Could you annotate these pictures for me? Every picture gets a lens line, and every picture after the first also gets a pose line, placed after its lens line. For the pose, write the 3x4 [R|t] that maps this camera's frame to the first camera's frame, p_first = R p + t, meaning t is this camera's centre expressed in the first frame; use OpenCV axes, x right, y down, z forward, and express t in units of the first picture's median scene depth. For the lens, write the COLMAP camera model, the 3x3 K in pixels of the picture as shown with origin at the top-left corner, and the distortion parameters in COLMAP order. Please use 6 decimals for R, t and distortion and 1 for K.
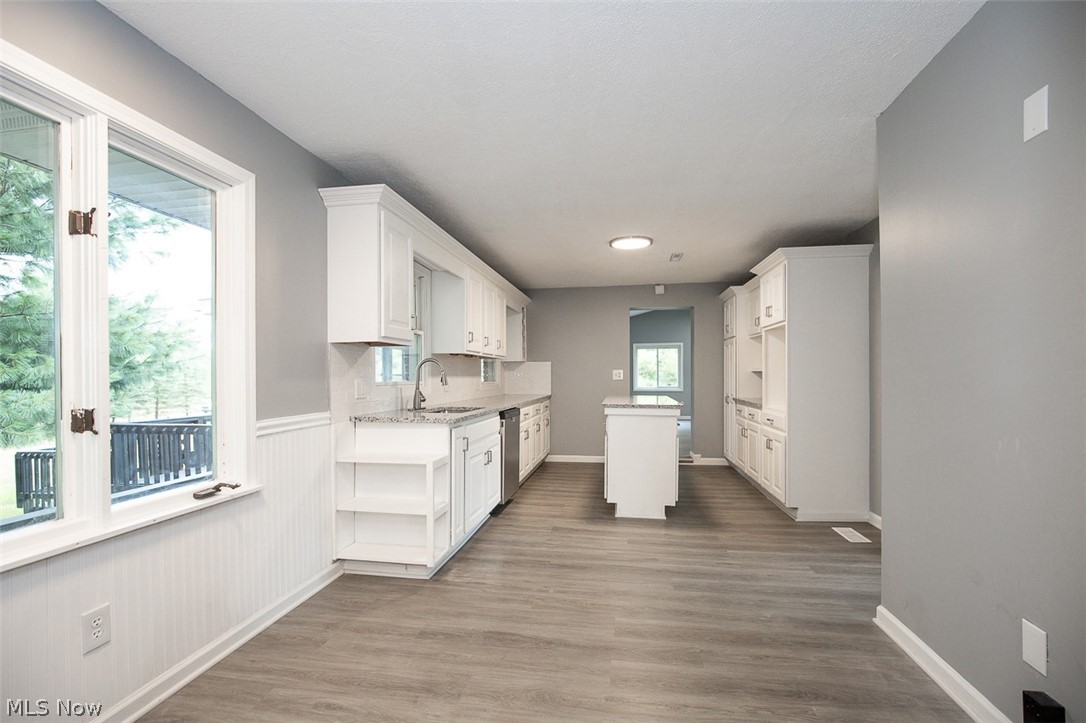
lens RADIAL K [[503.3, 0, 543.0], [0, 503.3, 361.5], [0, 0, 1]] dist [-0.000725, 0.000267]
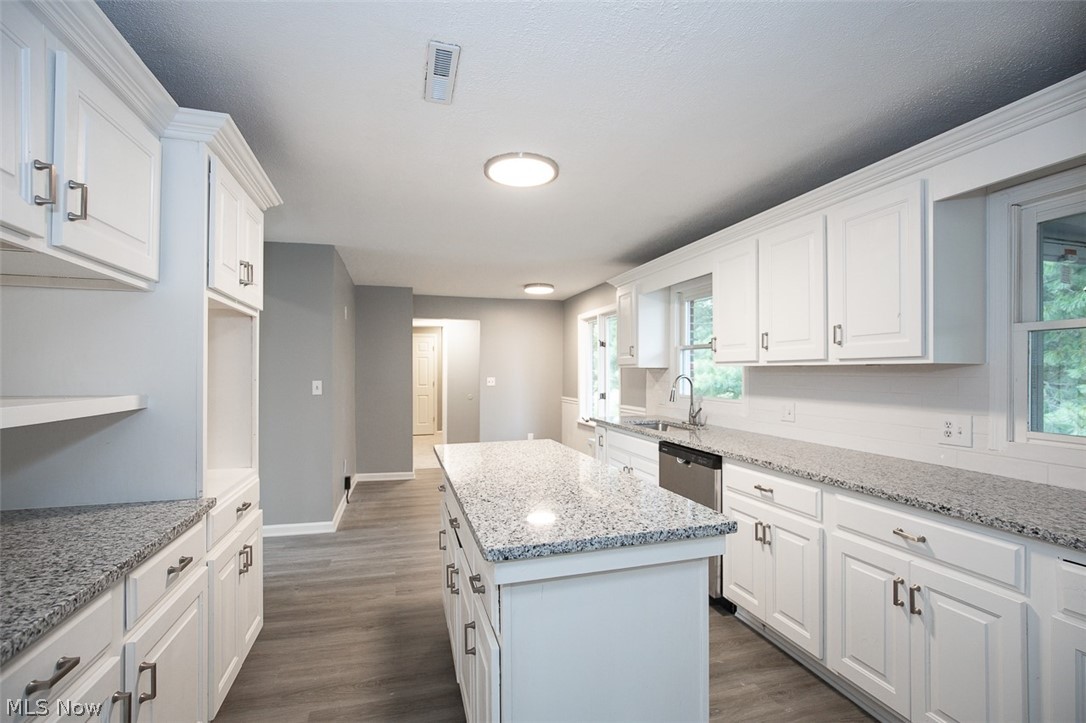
lens RADIAL K [[503.3, 0, 543.0], [0, 503.3, 361.5], [0, 0, 1]] dist [-0.000725, 0.000267]
pose [[-0.903687, -0.005589, -0.428156, 0.466660], [0.014467, 0.998945, -0.043575, 0.007030], [0.427948, -0.045573, -0.902654, 1.796600]]
